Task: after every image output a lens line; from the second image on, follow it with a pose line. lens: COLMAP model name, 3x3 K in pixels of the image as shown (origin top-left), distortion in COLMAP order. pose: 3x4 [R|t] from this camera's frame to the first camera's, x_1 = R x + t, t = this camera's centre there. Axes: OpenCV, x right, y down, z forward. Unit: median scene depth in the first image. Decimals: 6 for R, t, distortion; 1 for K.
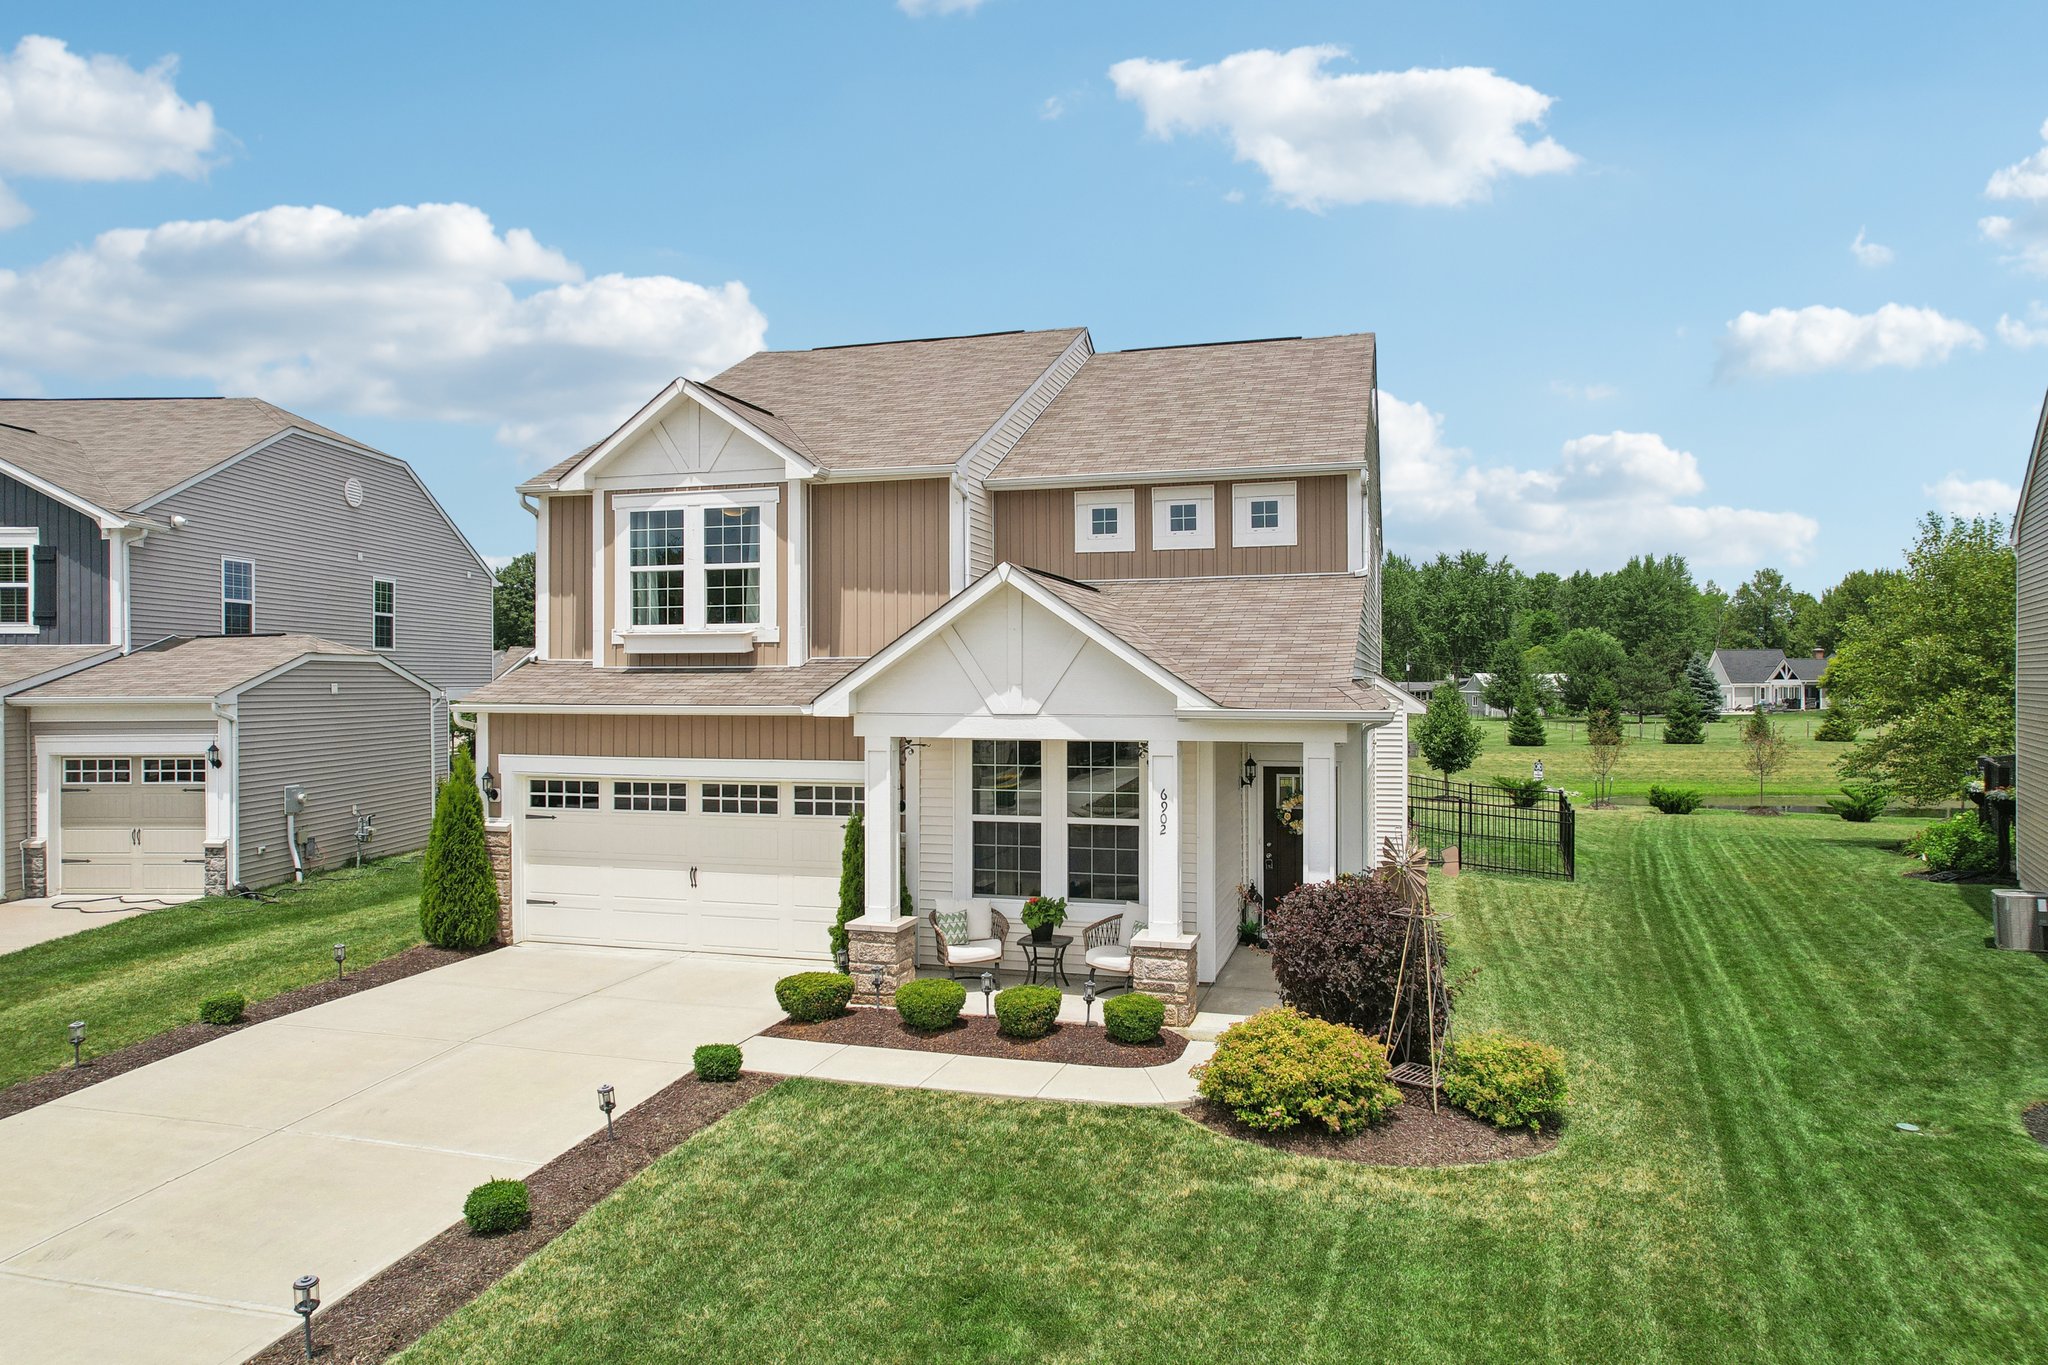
lens RADIAL K [[1323.1, 0, 1030.9], [0, 1323.1, 694.1], [0, 0, 1]] dist [-0.061848, 0.066647]
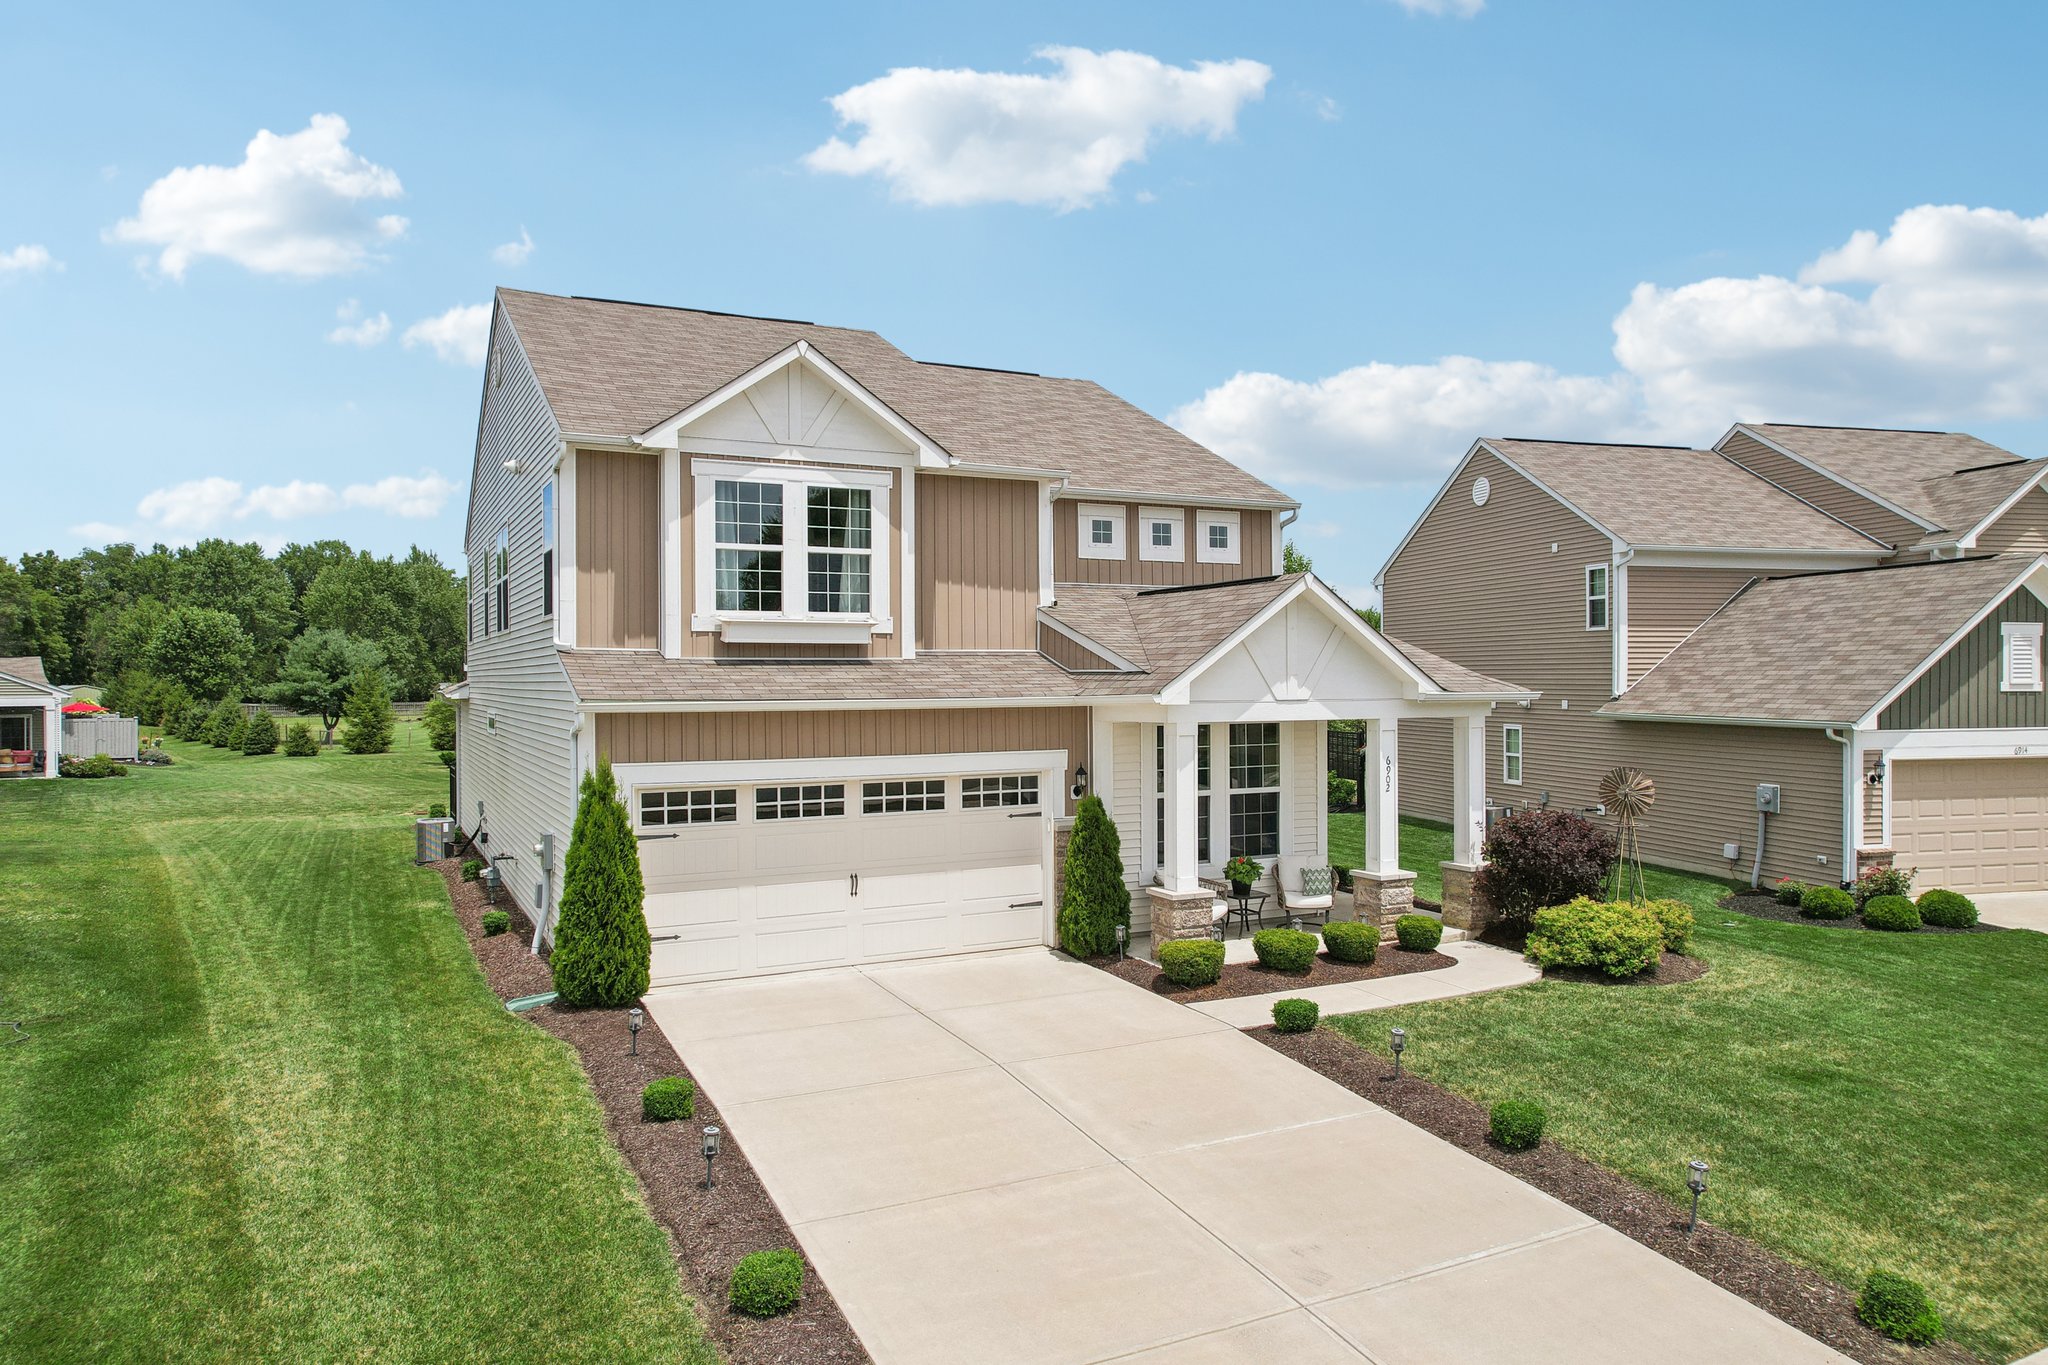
lens RADIAL K [[1323.1, 0, 1024.0], [0, 1323.1, 683.5], [0, 0, 1]] dist [-0.061848, 0.066647]
pose [[0.729554, -0.004842, 0.683906, -0.781342], [0.010852, 0.999931, -0.004497, 0.002514], [-0.683837, 0.010703, 0.729556, 0.233314]]
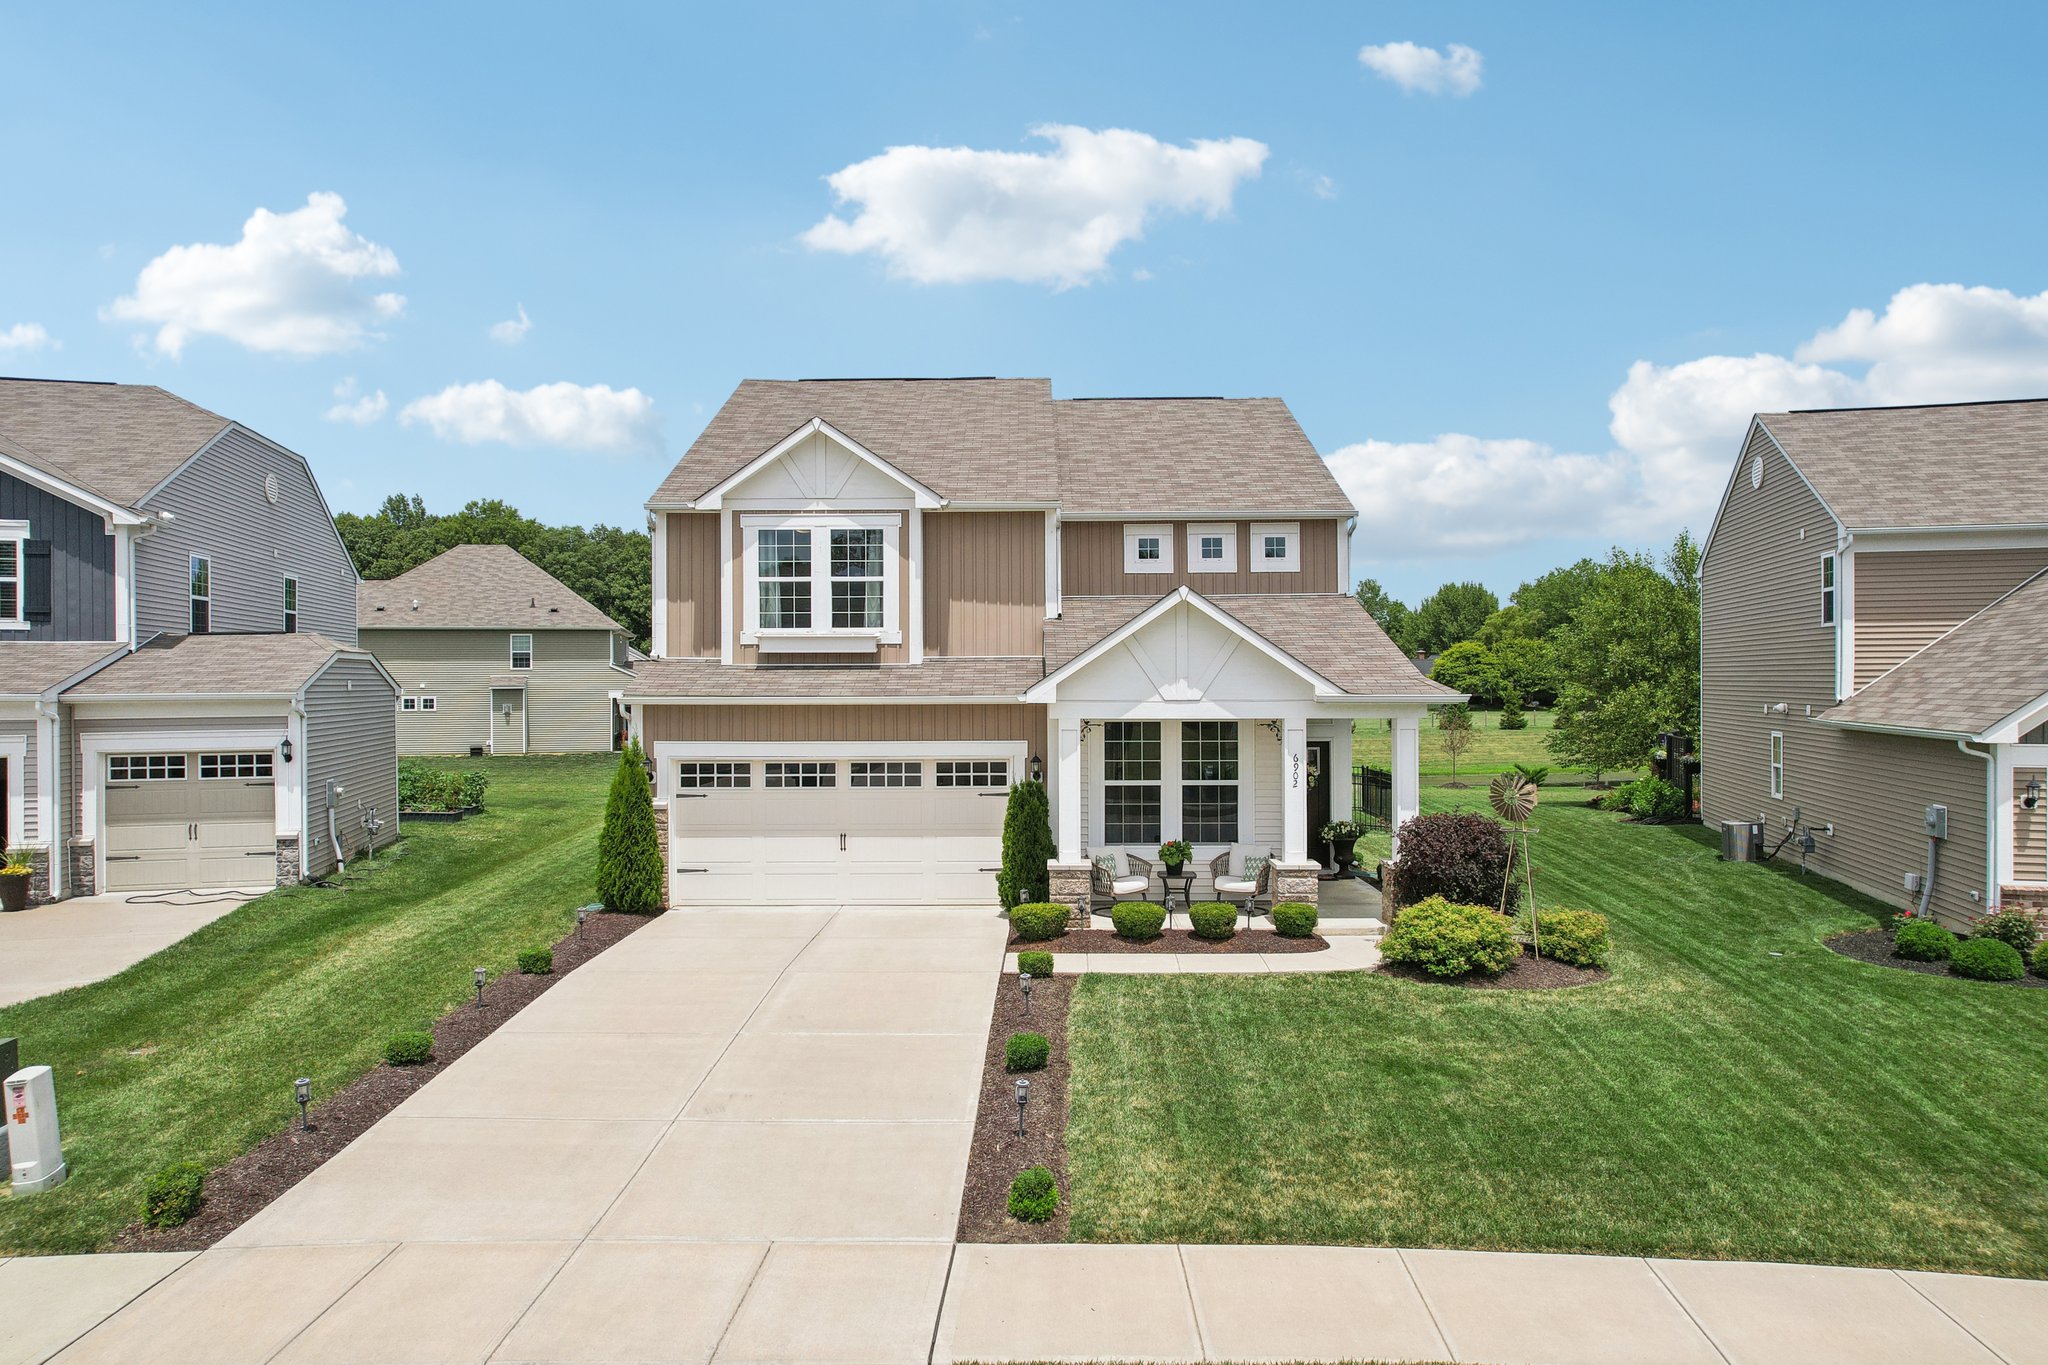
lens RADIAL K [[1323.1, 0, 1029.0], [0, 1323.1, 684.9], [0, 0, 1]] dist [-0.061848, 0.066647]
pose [[0.962365, -0.002927, 0.271743, -0.405656], [0.004749, 0.999970, -0.006047, 0.005673], [-0.271717, 0.007110, 0.962351, -0.180771]]
